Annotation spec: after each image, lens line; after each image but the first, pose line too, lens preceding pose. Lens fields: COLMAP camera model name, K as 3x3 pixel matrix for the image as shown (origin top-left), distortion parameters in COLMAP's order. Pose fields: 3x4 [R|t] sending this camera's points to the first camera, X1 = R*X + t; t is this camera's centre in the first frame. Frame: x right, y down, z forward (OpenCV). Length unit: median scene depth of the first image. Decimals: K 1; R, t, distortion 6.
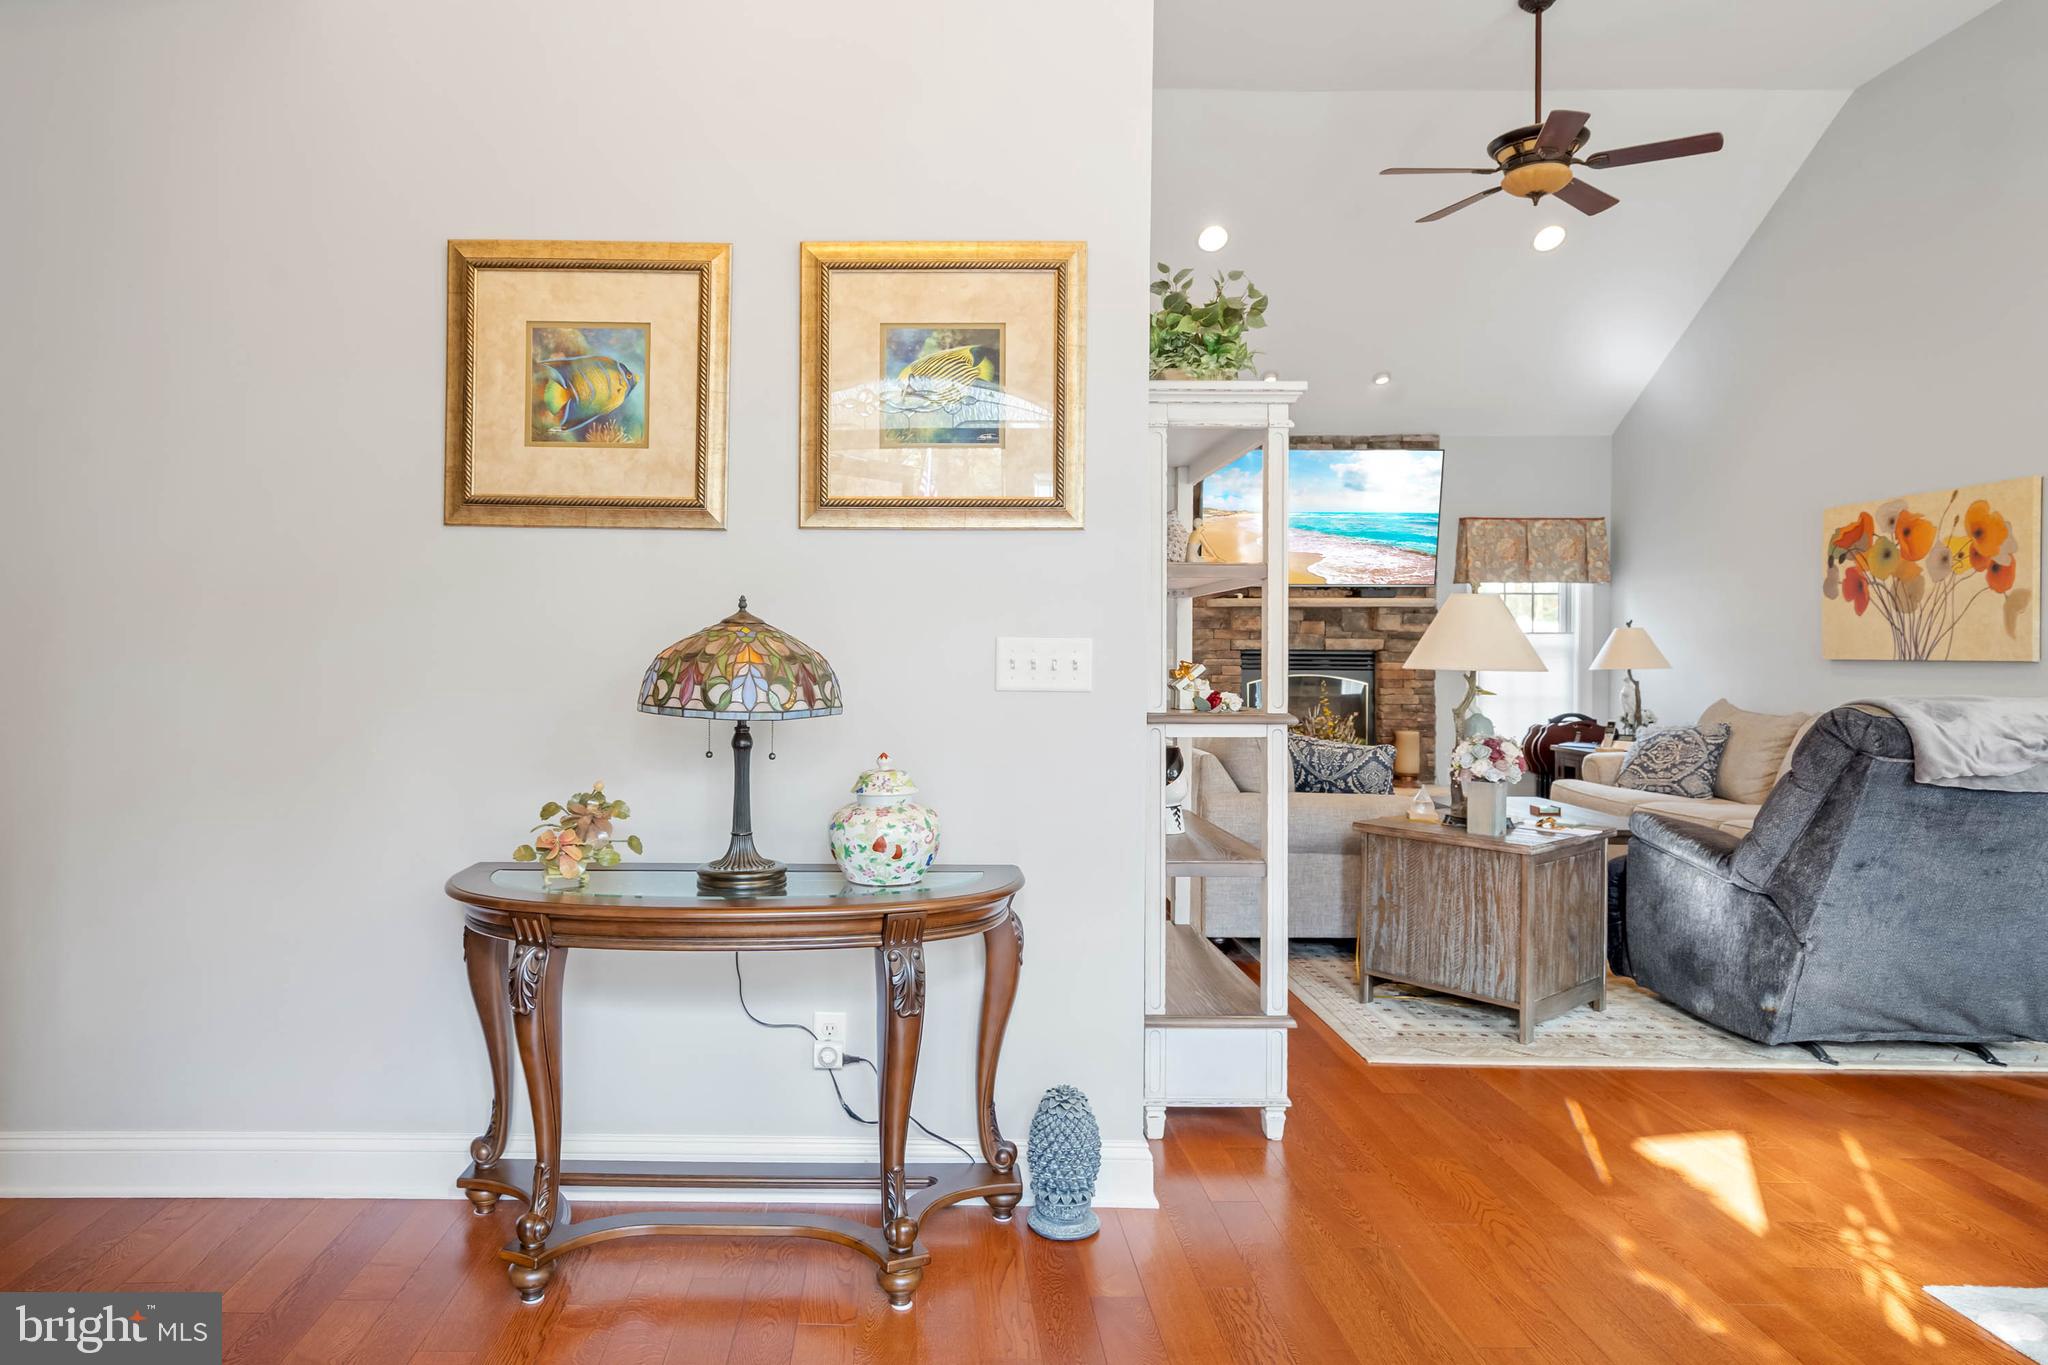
lens RADIAL K [[1190.1, 0, 903.3], [0, 1190.1, 655.7], [0, 0, 1]] dist [0.002139, -0.004380]
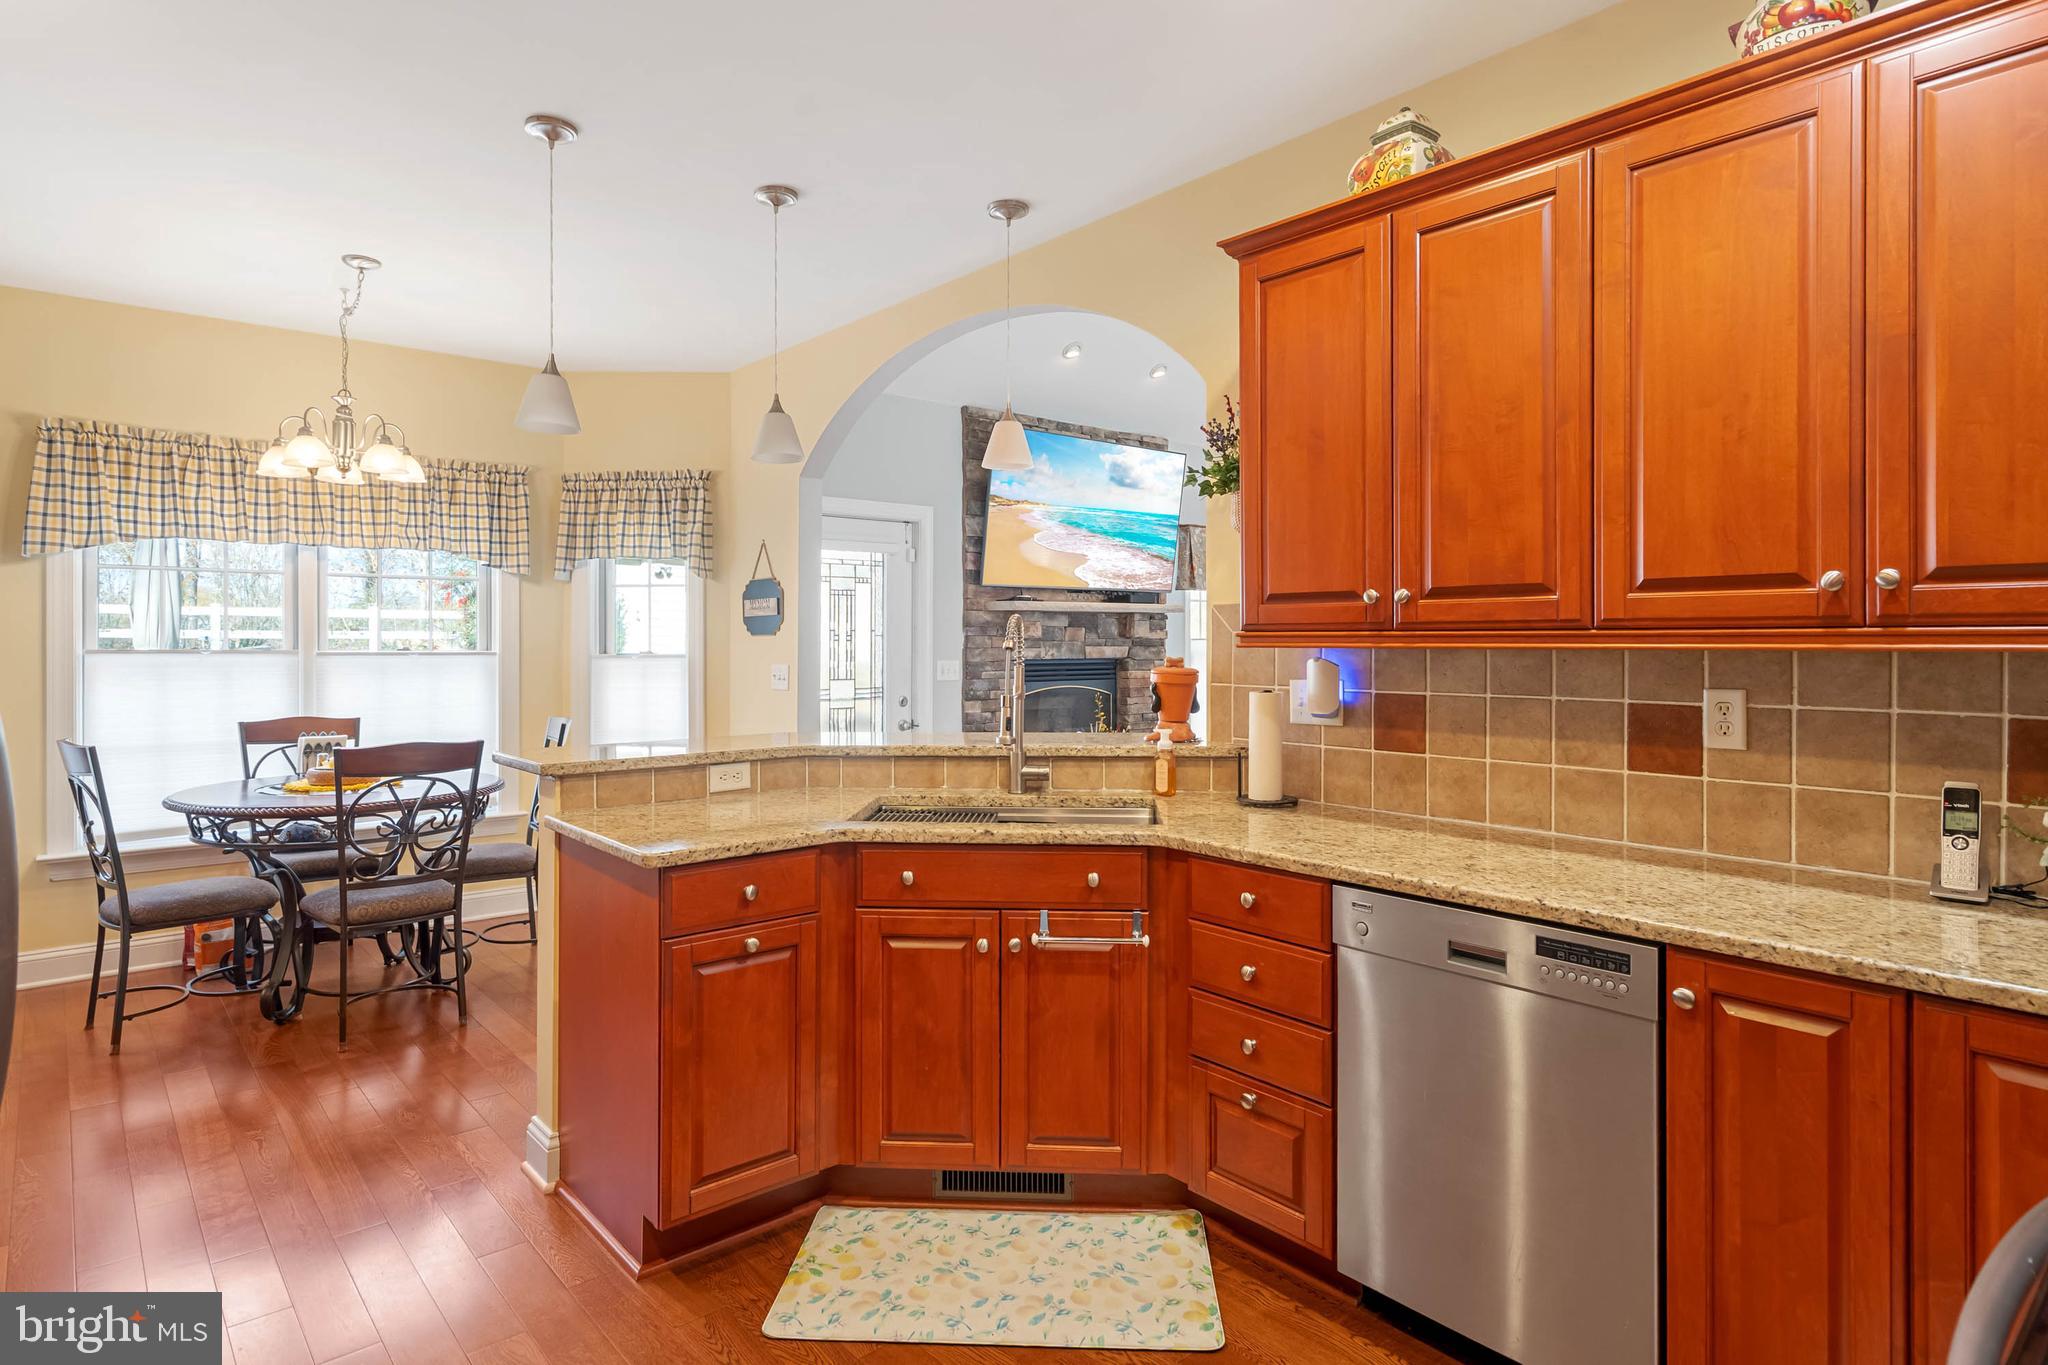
lens RADIAL K [[1099.8, 0, 970.5], [0, 1099.8, 620.9], [0, 0, 1]] dist [0.002632, -0.001390]
pose [[0.762182, 0.007173, 0.647323, -0.340268], [0.008576, 0.999739, -0.021176, -0.022230], [-0.647306, 0.021691, 0.761922, 0.548860]]
